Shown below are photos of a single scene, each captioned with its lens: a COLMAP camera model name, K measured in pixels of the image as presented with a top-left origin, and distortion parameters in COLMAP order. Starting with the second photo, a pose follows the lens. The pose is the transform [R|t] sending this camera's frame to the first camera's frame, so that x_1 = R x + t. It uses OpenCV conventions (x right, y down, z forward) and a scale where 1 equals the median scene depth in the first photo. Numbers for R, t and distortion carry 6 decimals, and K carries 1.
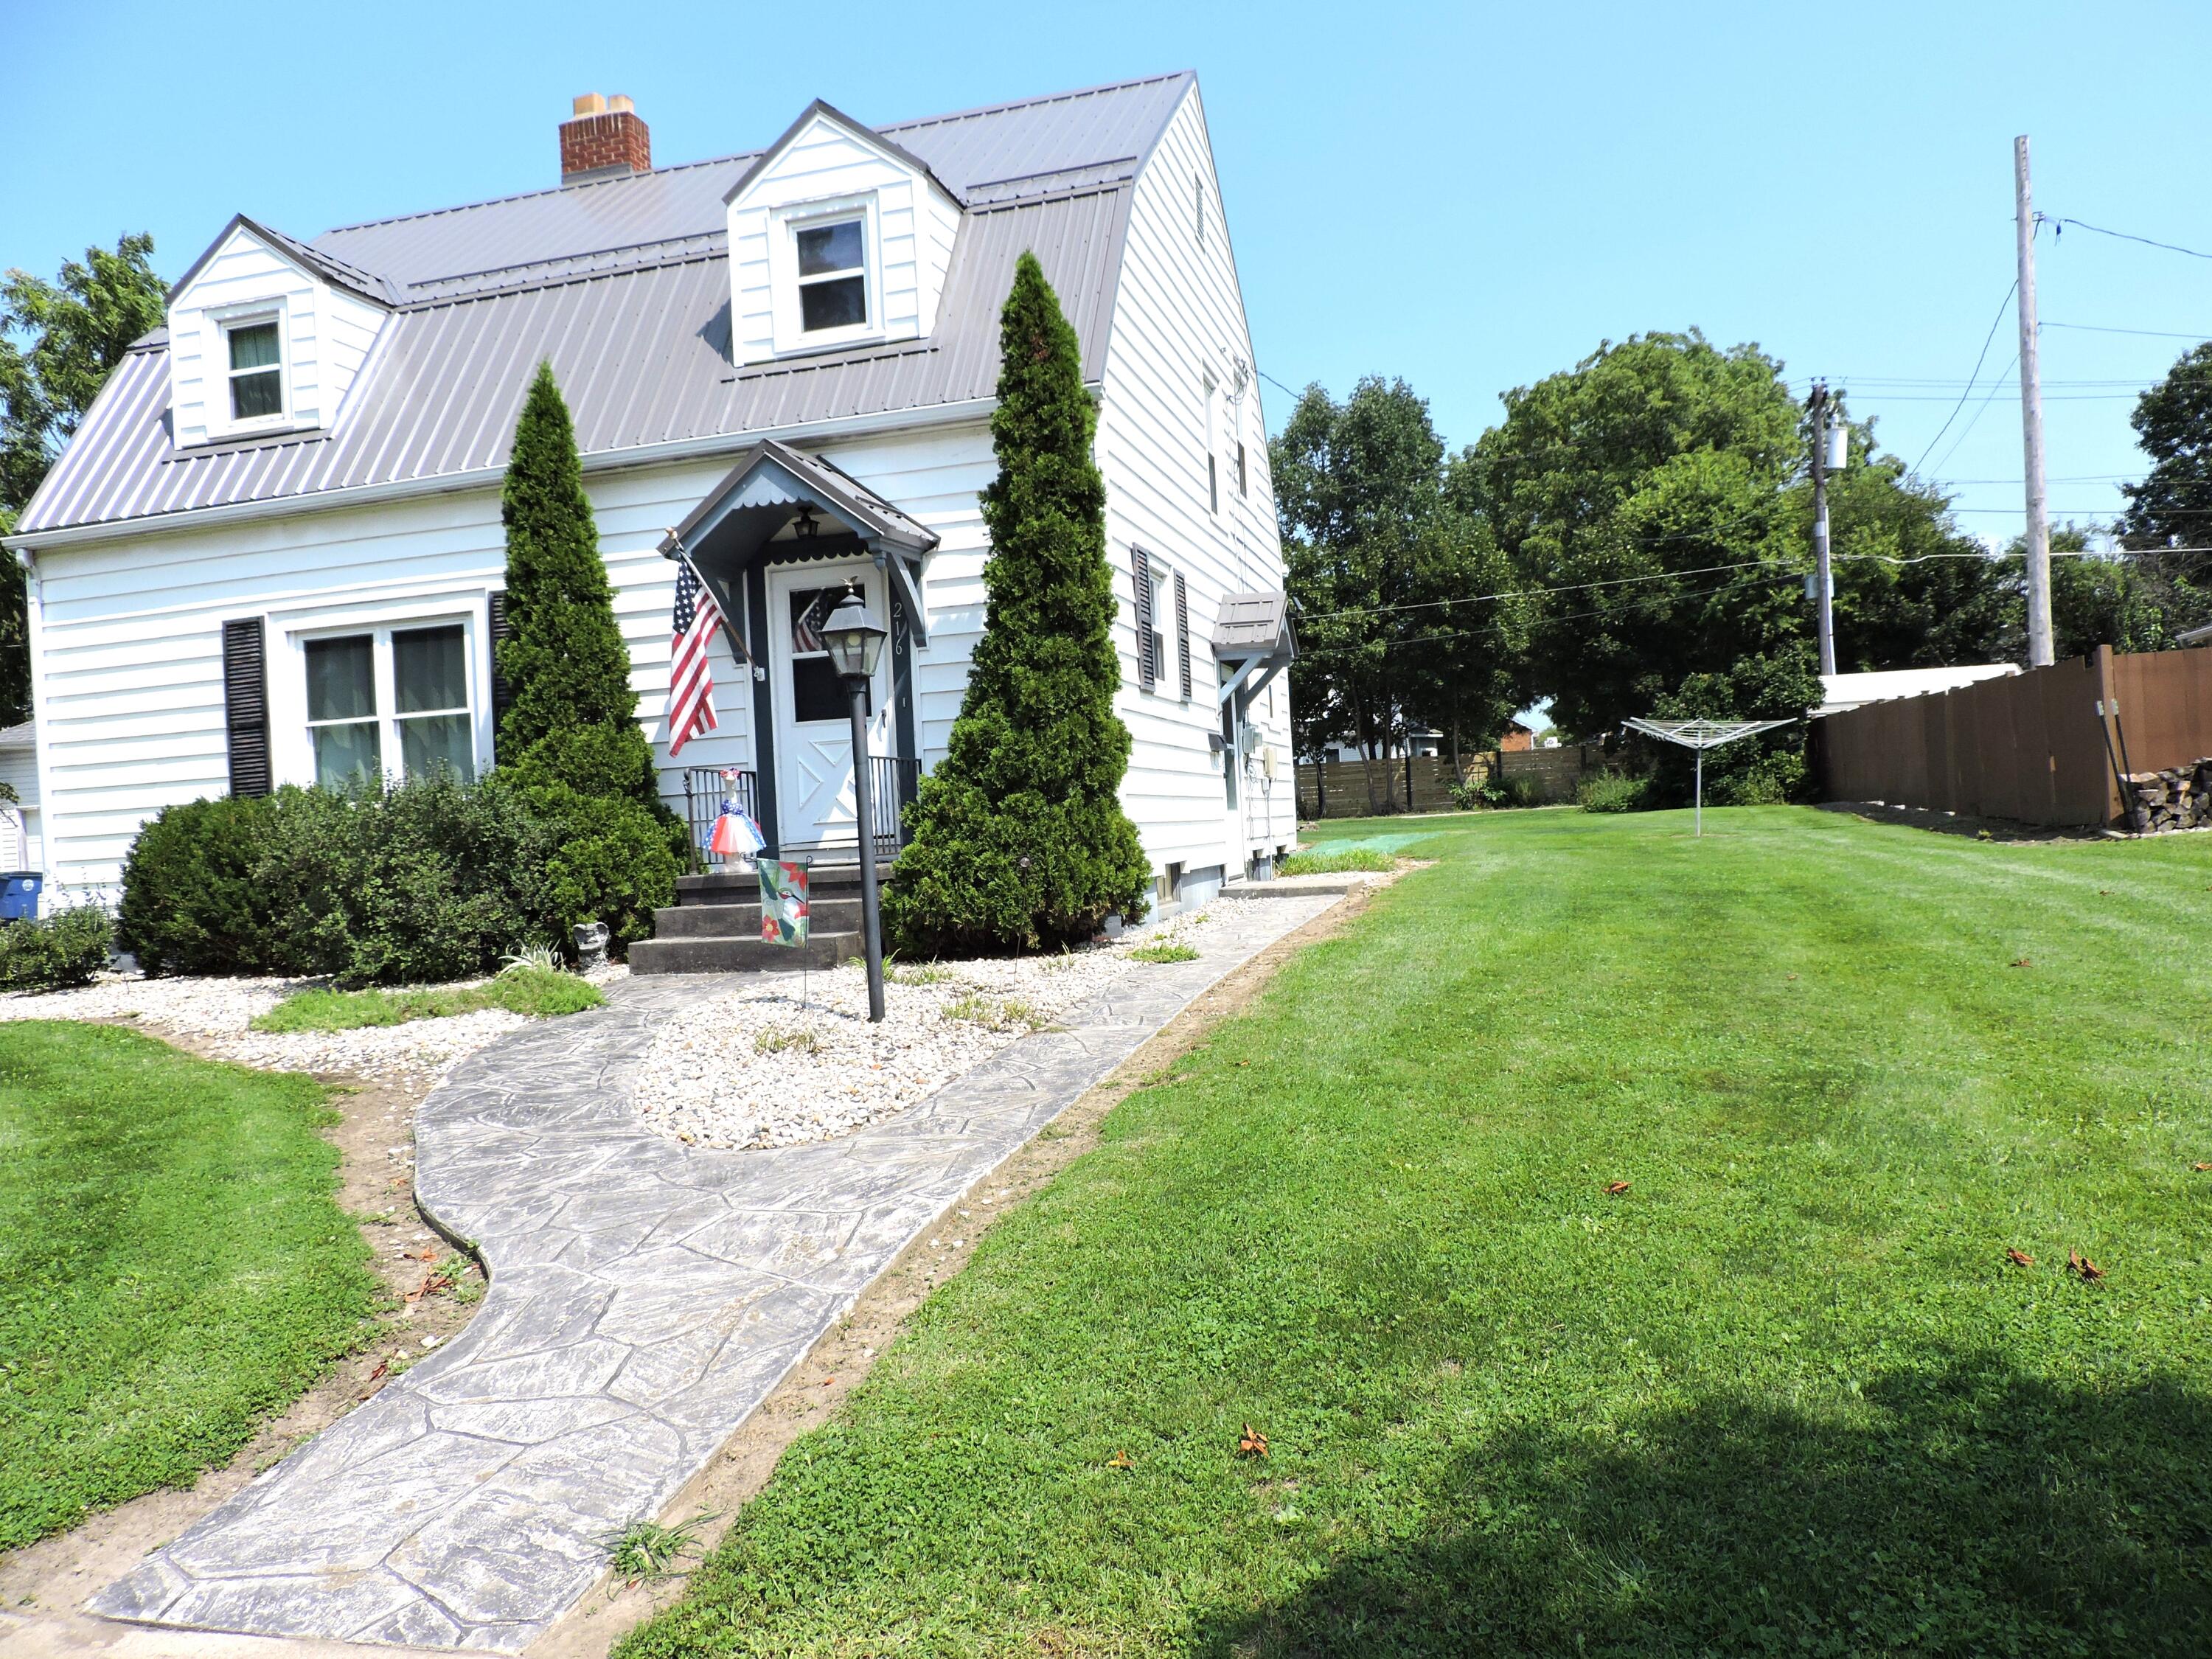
lens RADIAL K [[1559.6, 0, 1106.0], [0, 1559.6, 829.5], [0, 0, 1]] dist [-0.021953, 0.002348]
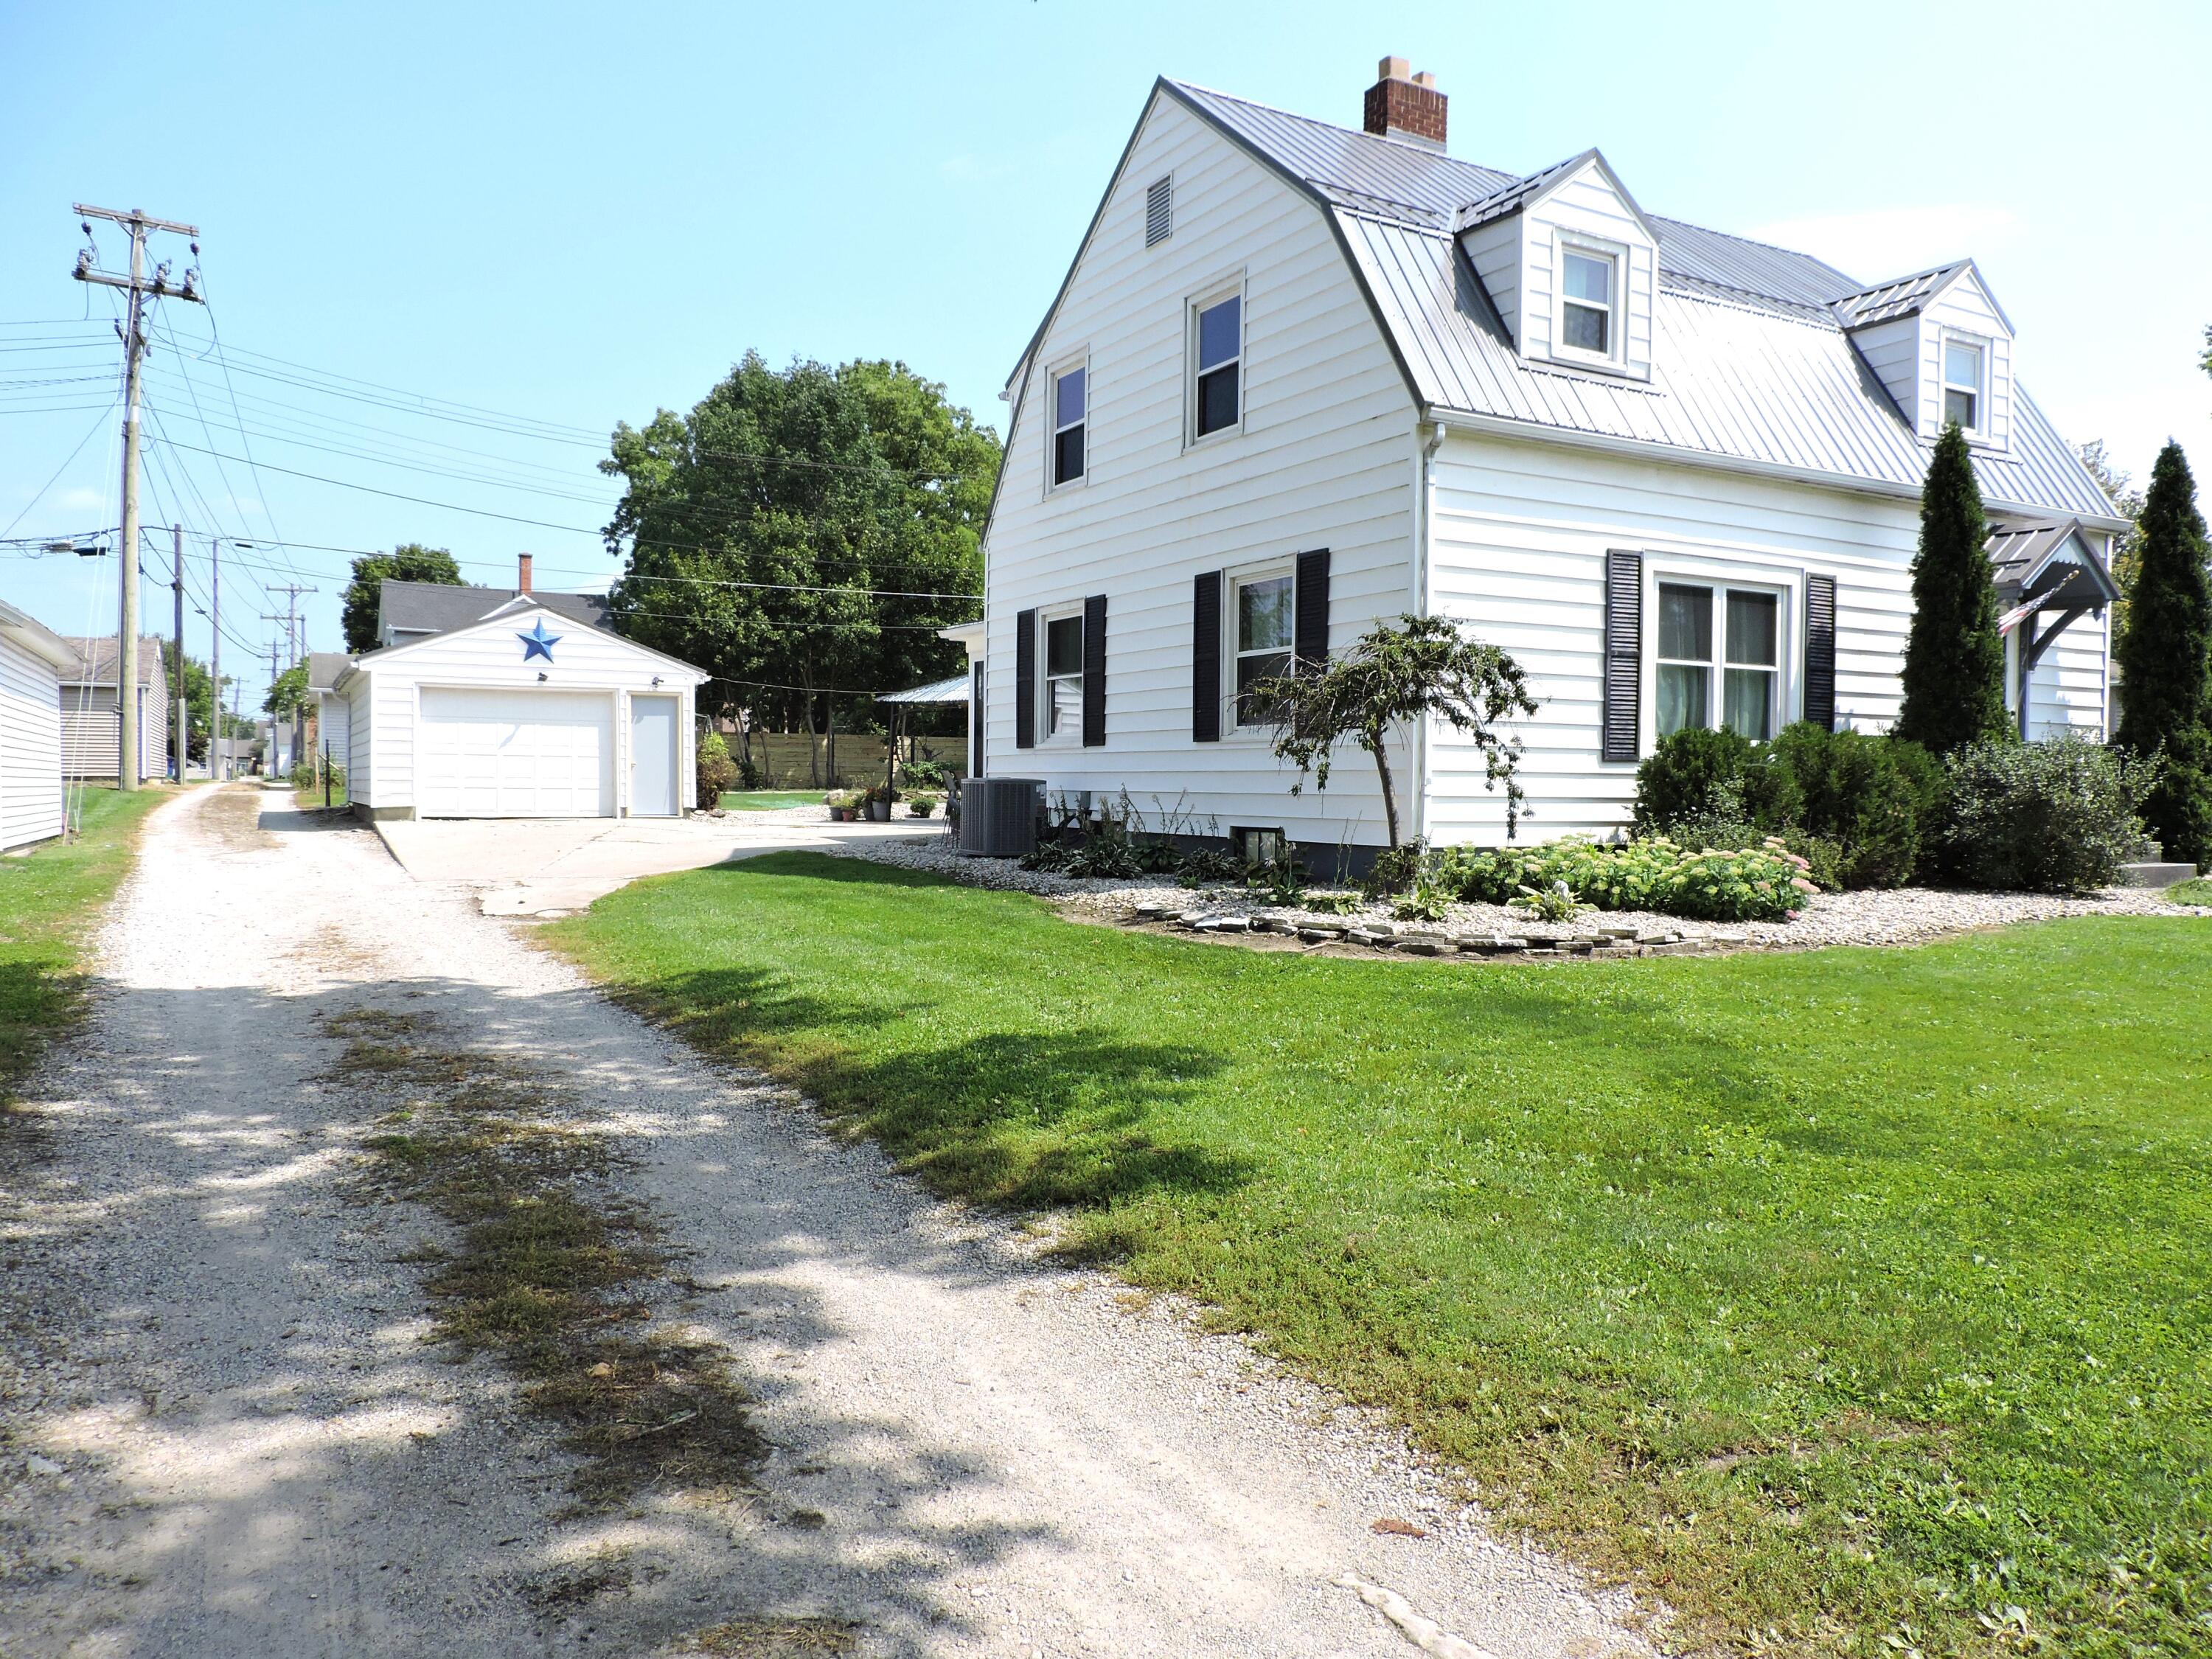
lens RADIAL K [[1550.1, 0, 1142.6], [0, 1550.1, 825.9], [0, 0, 1]] dist [-0.028401, -0.000931]
pose [[0.710792, 0.044529, 0.701992, -1.500368], [-0.046896, 0.998774, -0.015871, 0.078254], [-0.701838, -0.021639, 0.712008, 0.491785]]
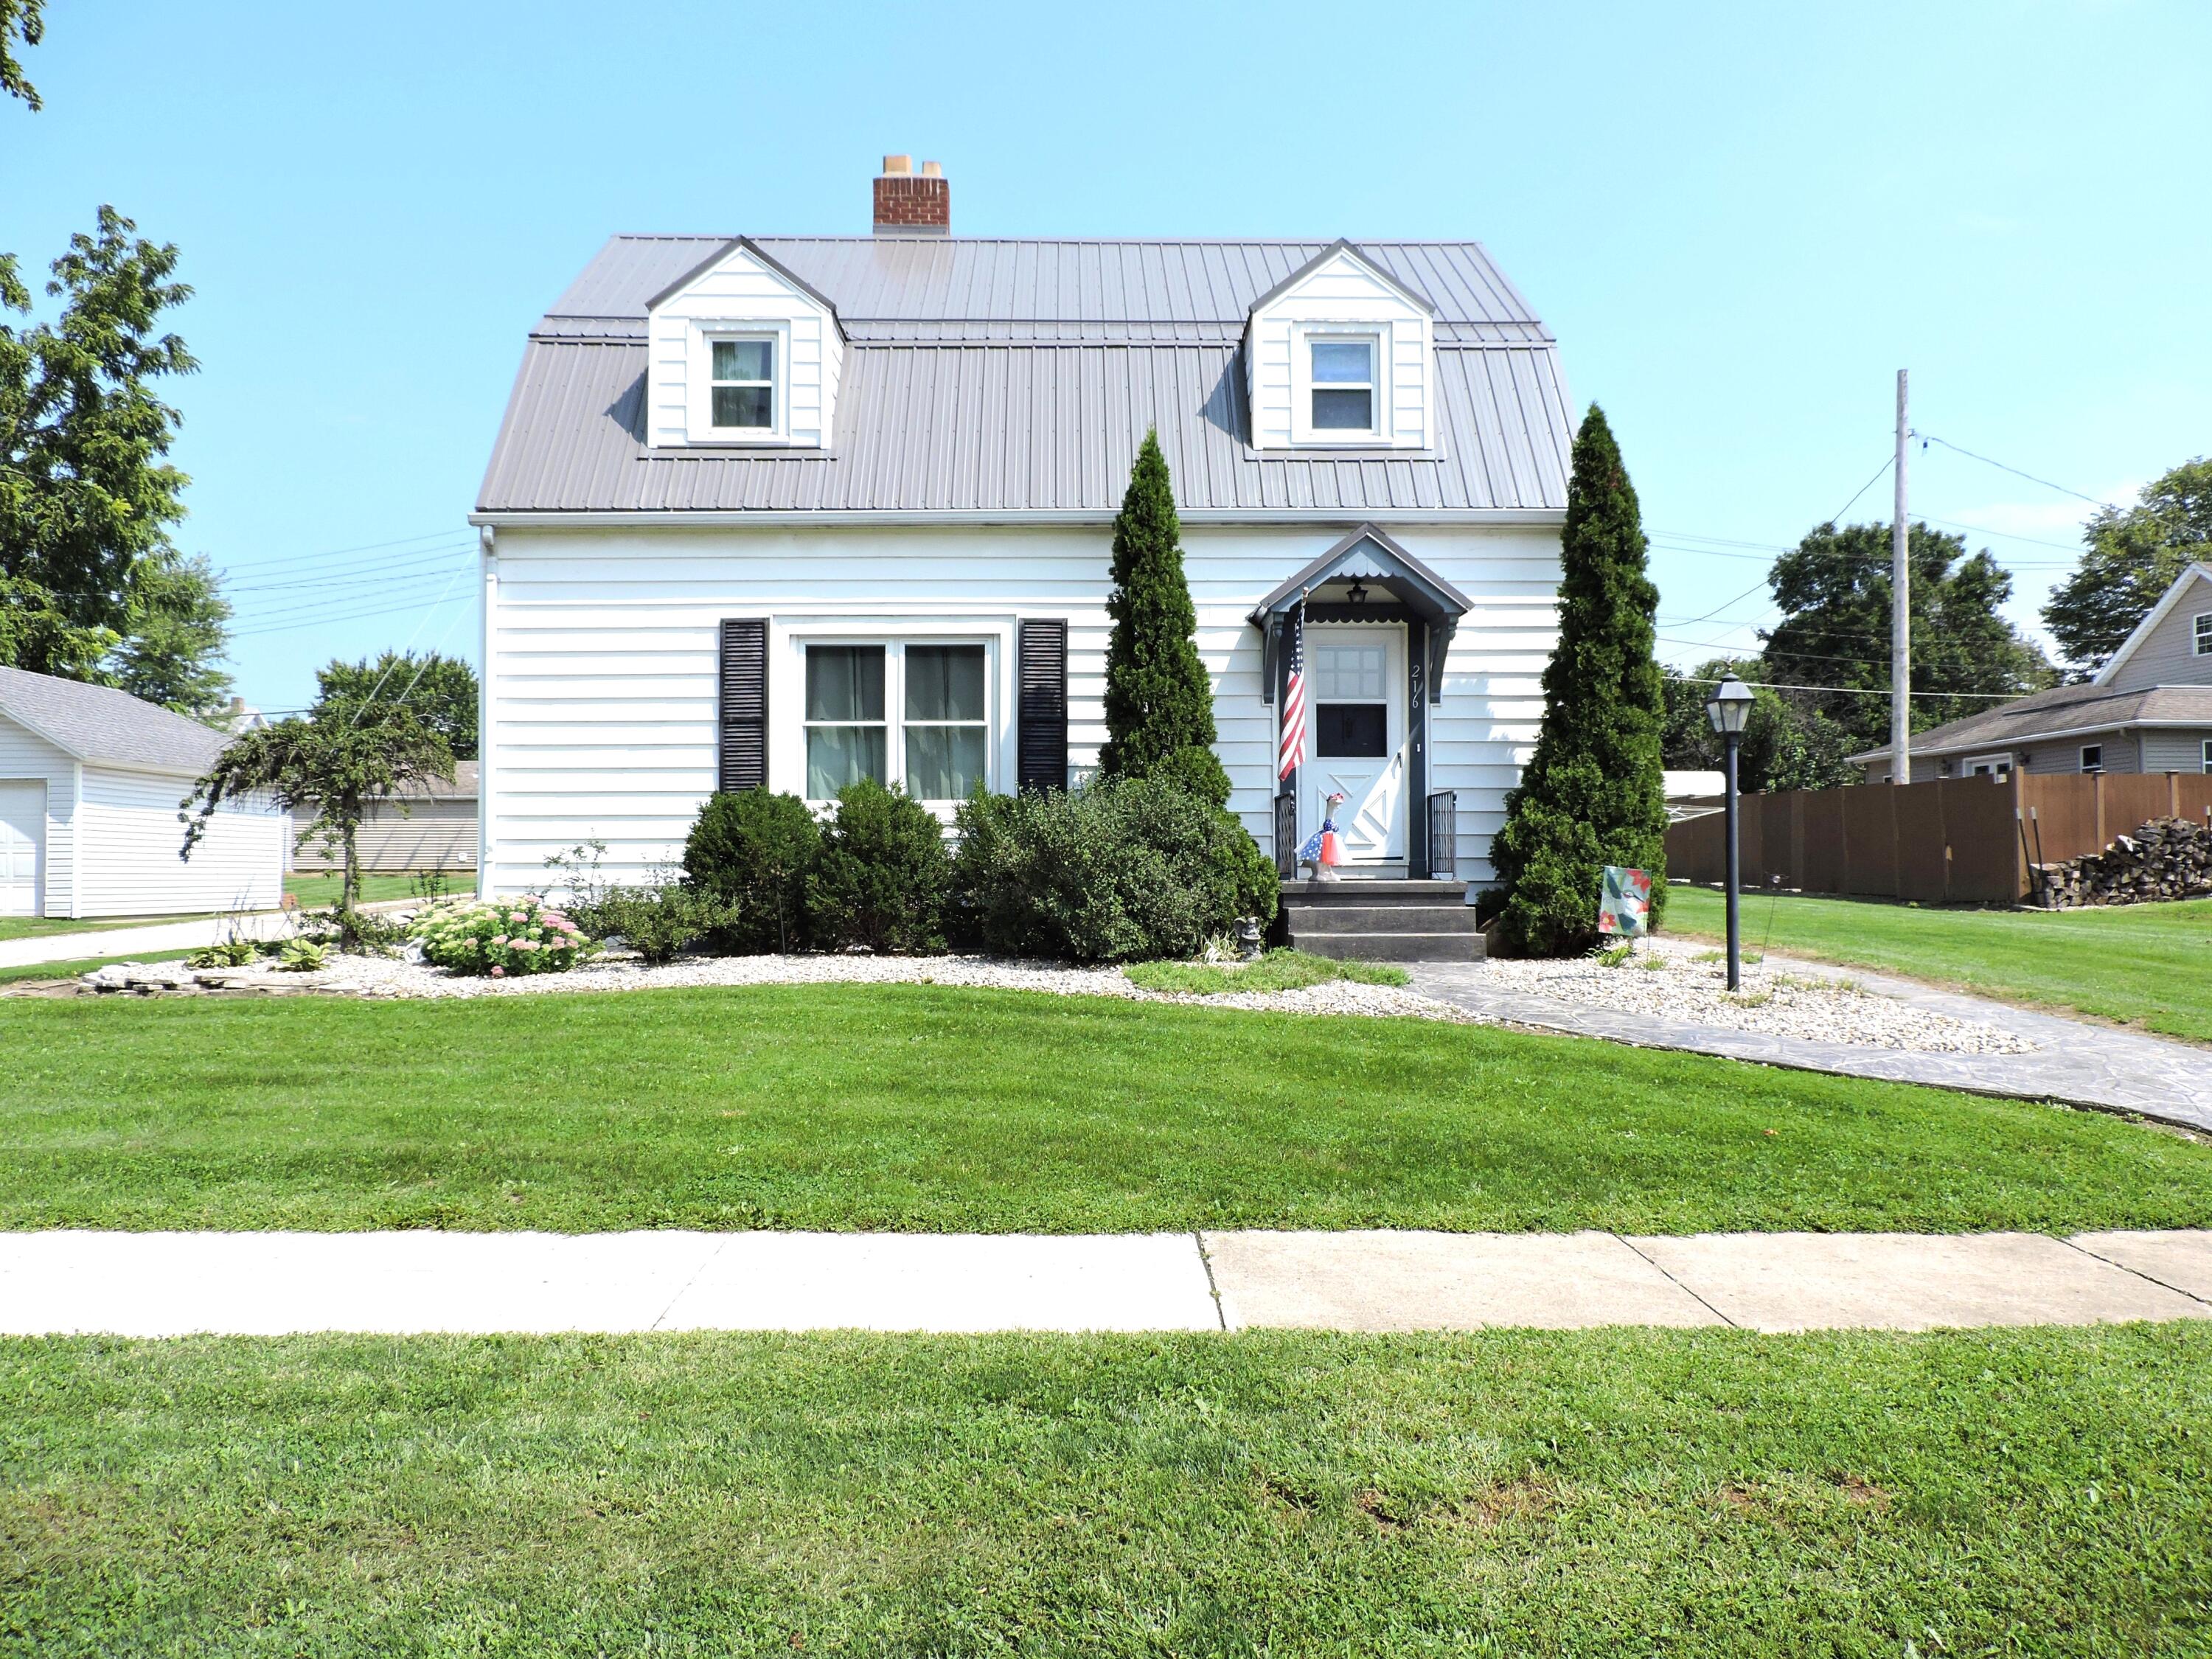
lens RADIAL K [[1550.1, 0, 1142.6], [0, 1550.1, 825.9], [0, 0, 1]] dist [-0.028401, -0.000931]
pose [[0.957710, 0.059925, 0.281425, -0.587182], [-0.049006, 0.997753, -0.045683, 0.038590], [-0.283530, 0.029959, 0.958495, -0.074337]]
